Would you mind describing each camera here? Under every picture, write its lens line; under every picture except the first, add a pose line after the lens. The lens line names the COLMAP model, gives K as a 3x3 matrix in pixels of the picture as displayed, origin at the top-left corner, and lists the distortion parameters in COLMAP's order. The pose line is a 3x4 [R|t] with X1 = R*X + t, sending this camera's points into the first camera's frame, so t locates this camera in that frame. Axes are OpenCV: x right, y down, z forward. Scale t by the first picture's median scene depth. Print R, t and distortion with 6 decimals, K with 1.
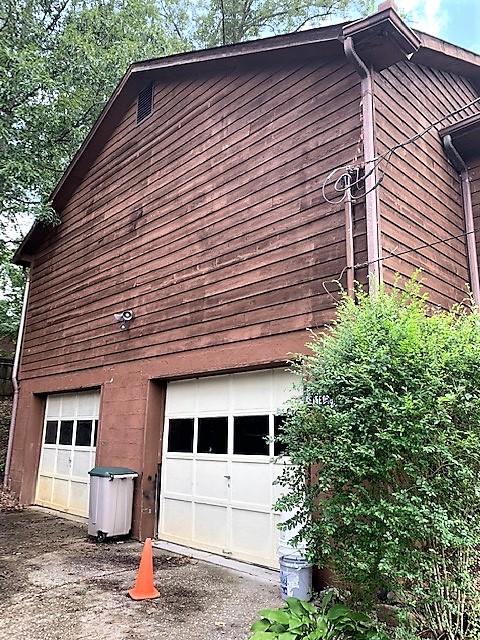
lens RADIAL K [[499.8, 0, 240.5], [0, 499.8, 321.3], [0, 0, 1]] dist [0.021875, -0.013777]
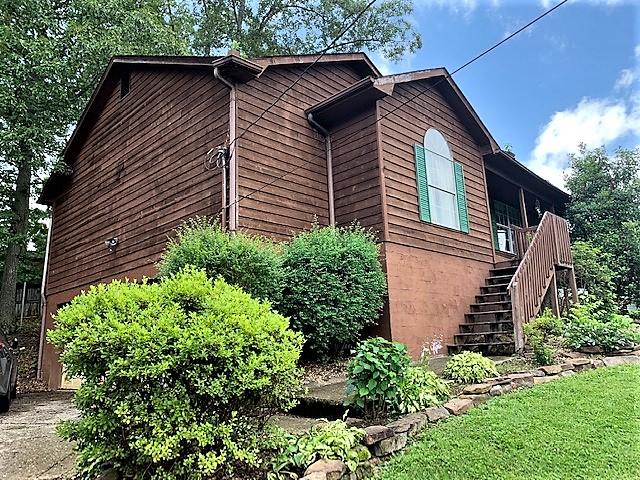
lens RADIAL K [[499.8, 0, 318.8], [0, 499.8, 238.7], [0, 0, 1]] dist [0.021875, -0.013777]
pose [[0.998306, -0.048483, 0.032176, 0.301660], [0.048421, 0.998823, 0.002704, 0.003829], [-0.032269, -0.001141, 0.999479, -0.418157]]
